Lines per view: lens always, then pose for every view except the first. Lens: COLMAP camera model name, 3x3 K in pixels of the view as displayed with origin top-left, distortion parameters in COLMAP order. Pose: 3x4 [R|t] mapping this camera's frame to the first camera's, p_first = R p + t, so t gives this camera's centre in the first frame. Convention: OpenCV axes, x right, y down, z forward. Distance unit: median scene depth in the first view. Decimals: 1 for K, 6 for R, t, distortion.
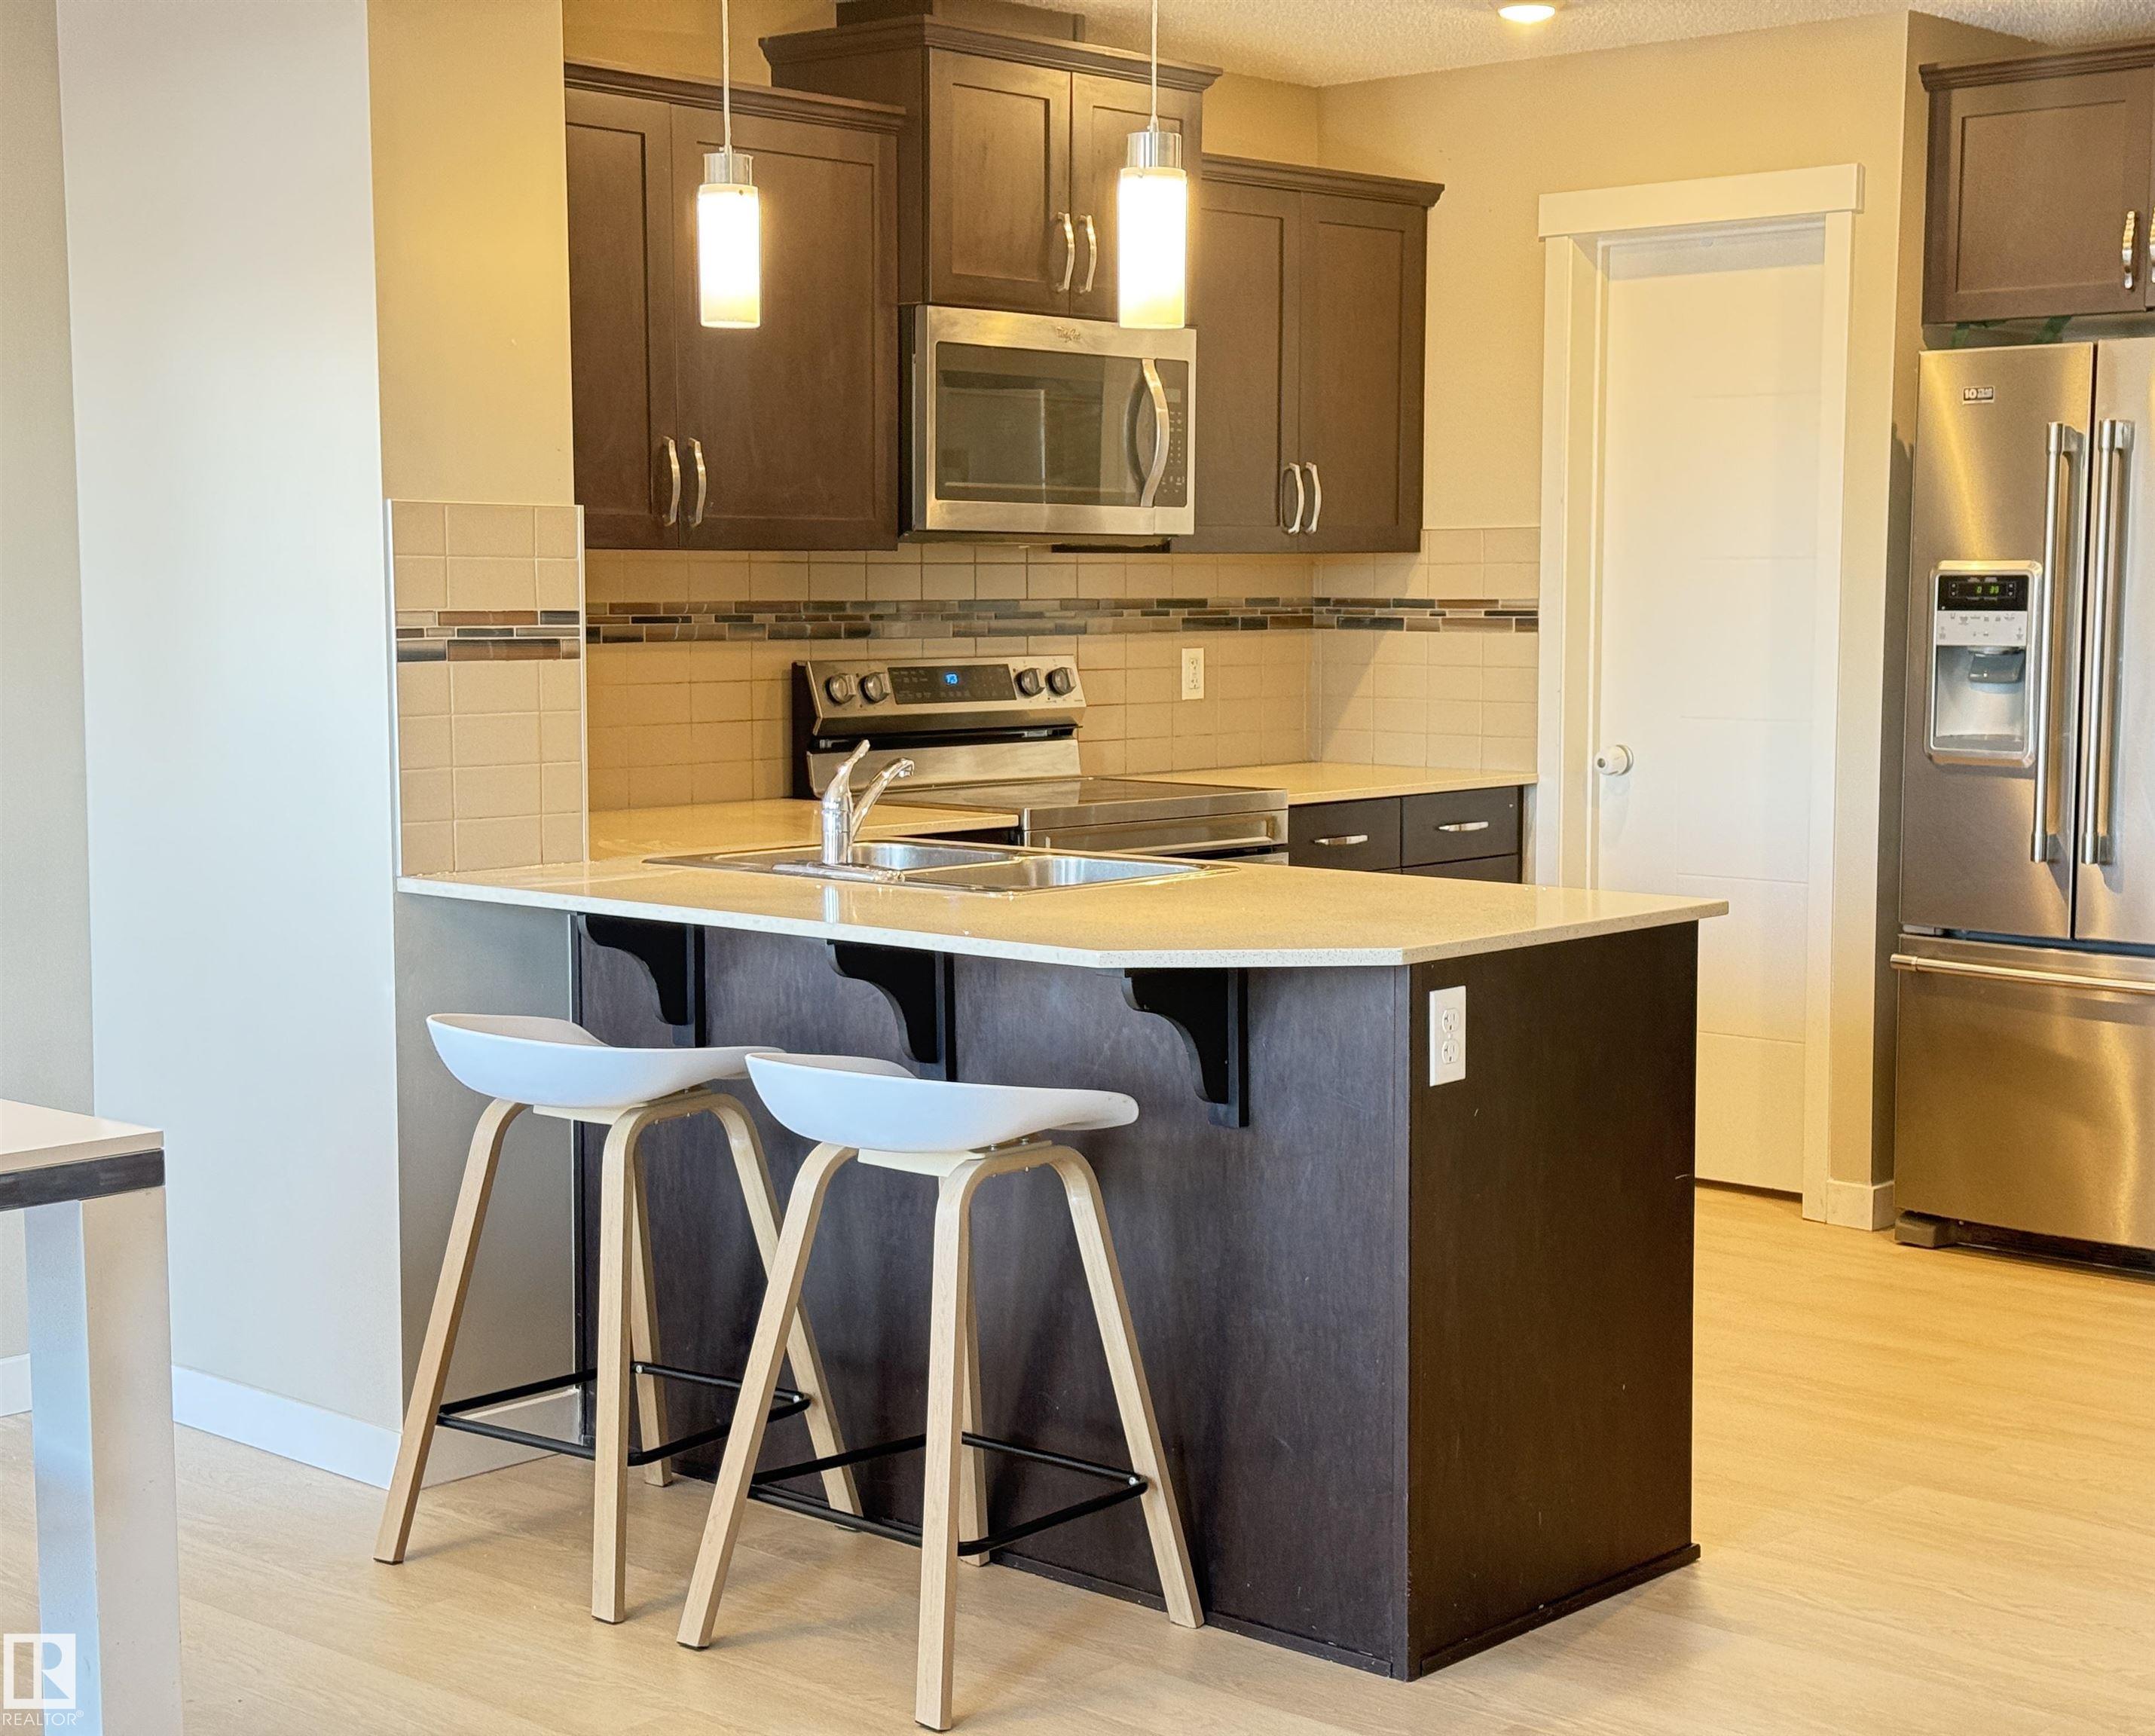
lens RADIAL K [[3160.4, 0, 1077.5], [0, 3160.4, 868.0], [0, 0, 1]] dist [0.040910, 0.044408]
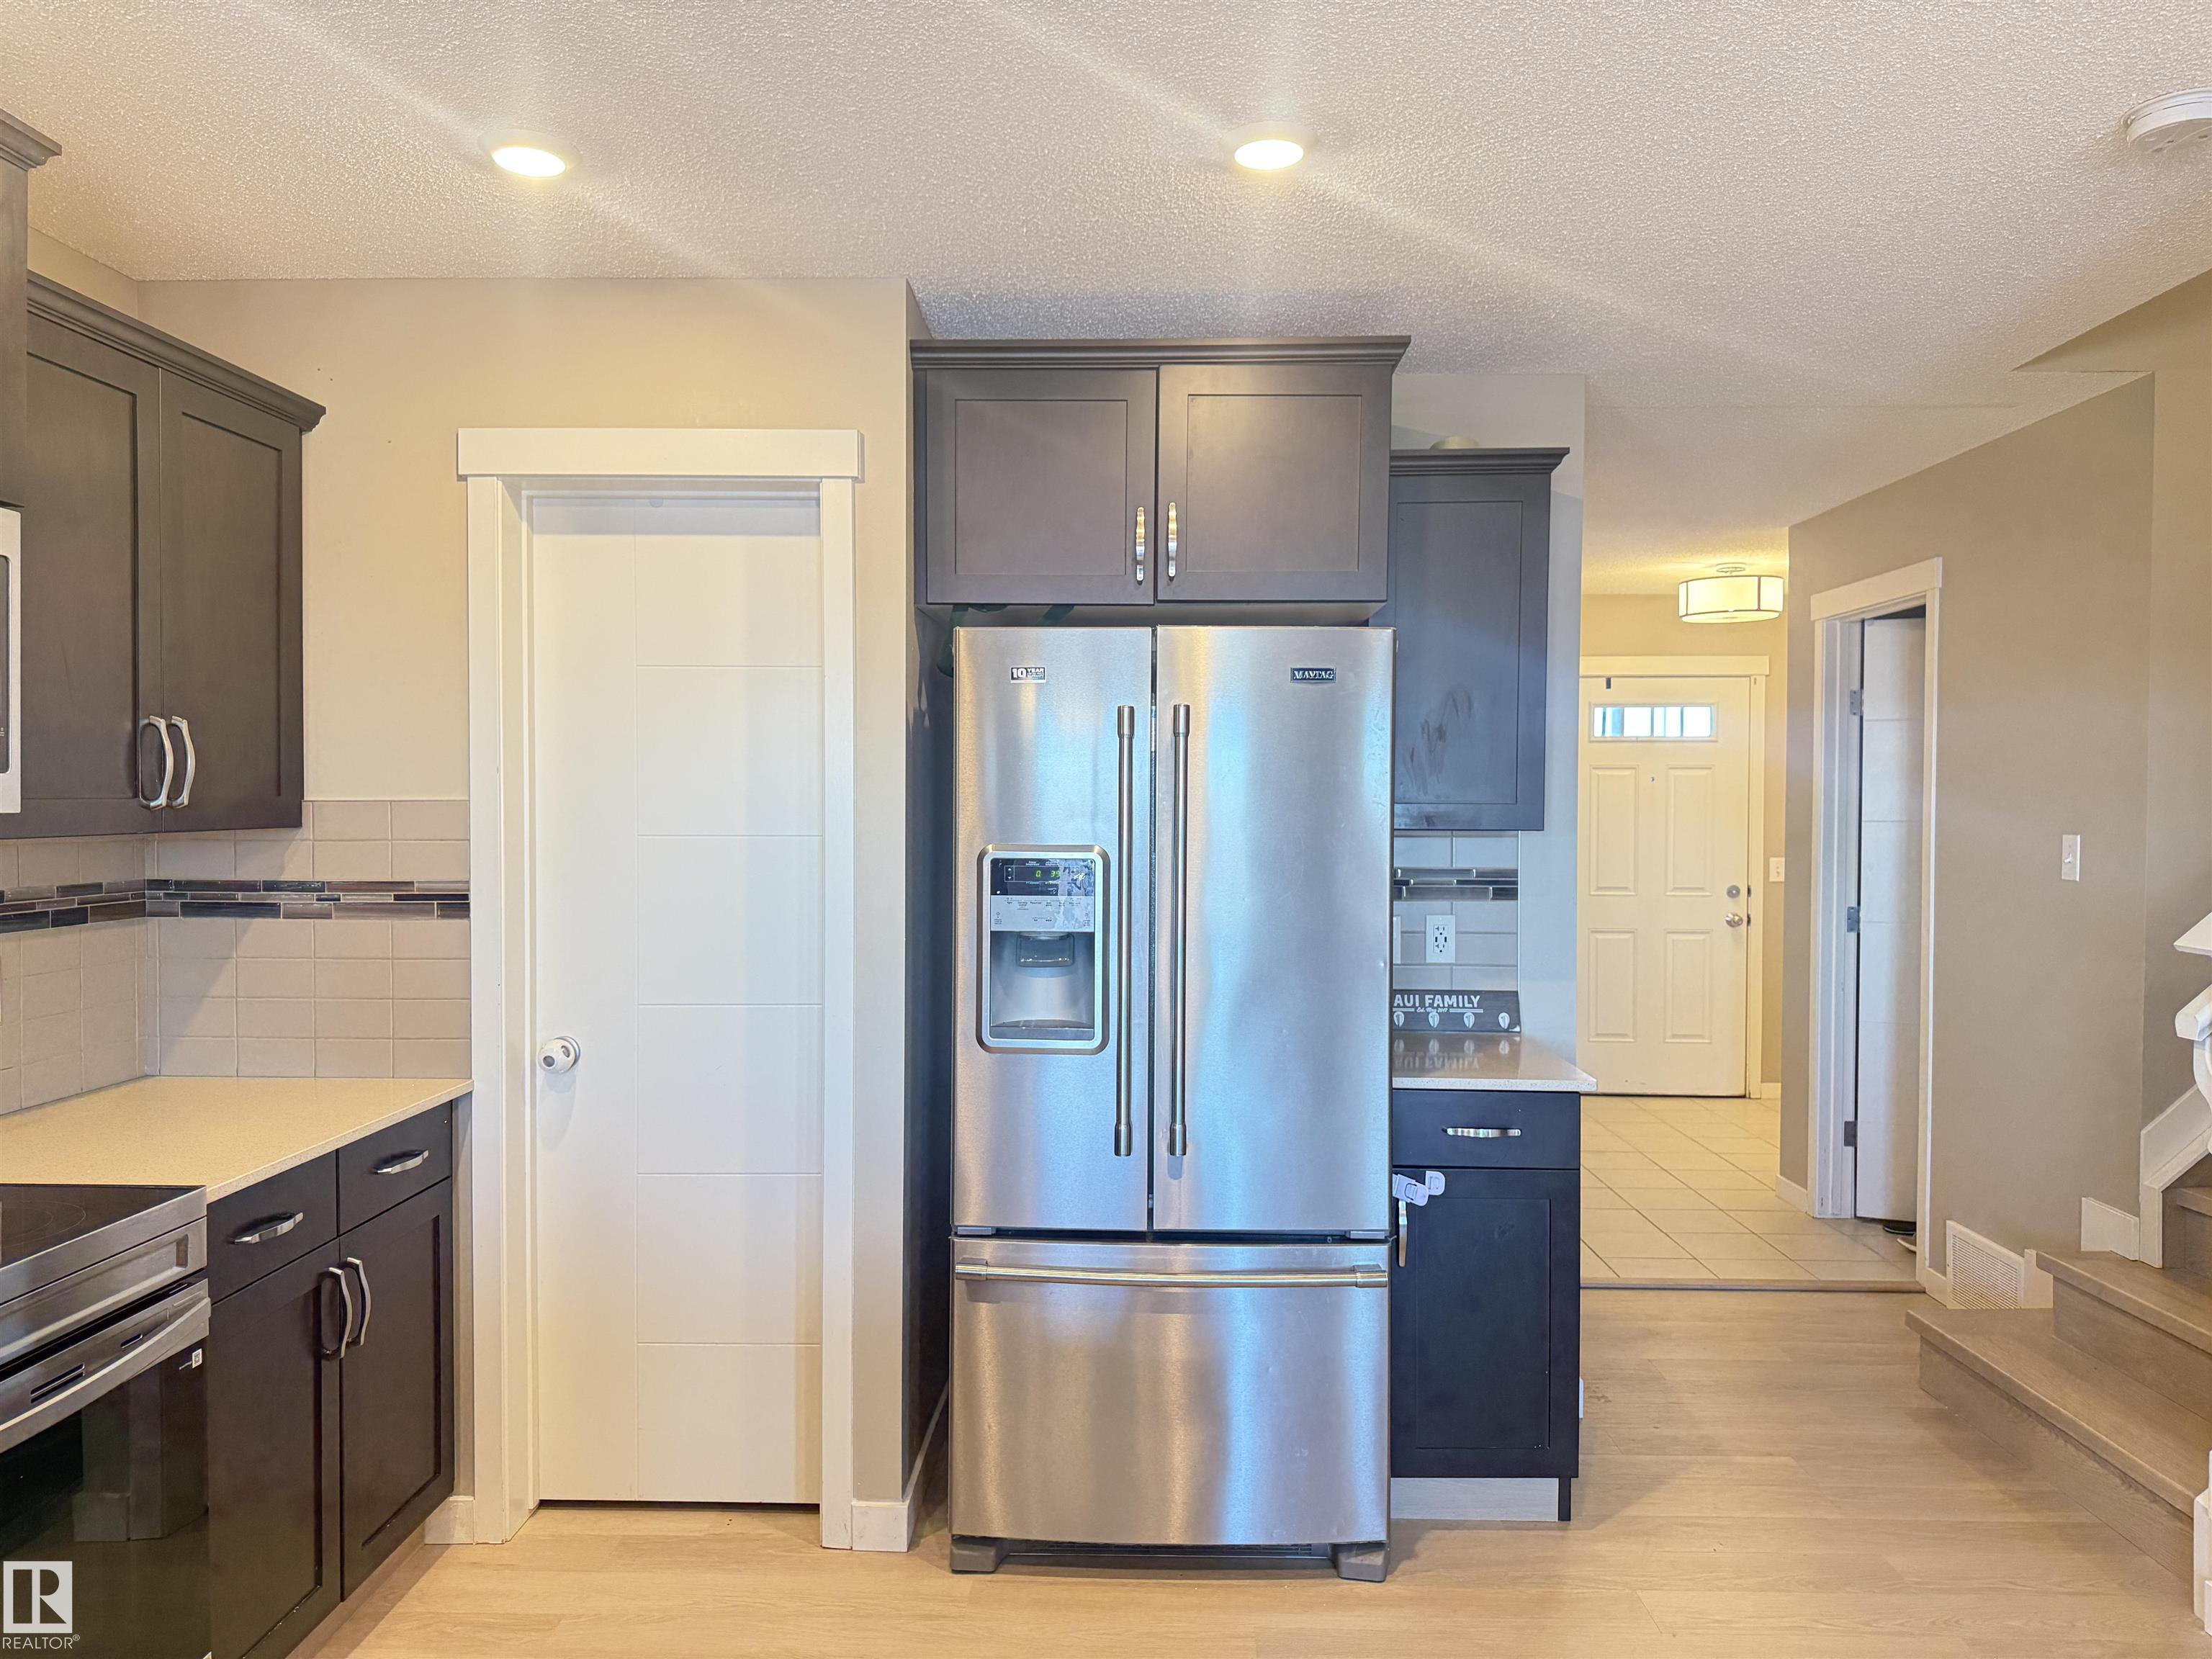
lens RADIAL K [[1566.3, 0, 1100.3], [0, 1566.3, 833.1], [0, 0, 1]] dist [0.085152, -0.092916]
pose [[0.755219, -0.008809, 0.655413, -0.011646], [0.058899, 0.996777, -0.054471, -0.064114], [-0.652821, 0.079741, 0.753303, 0.551849]]
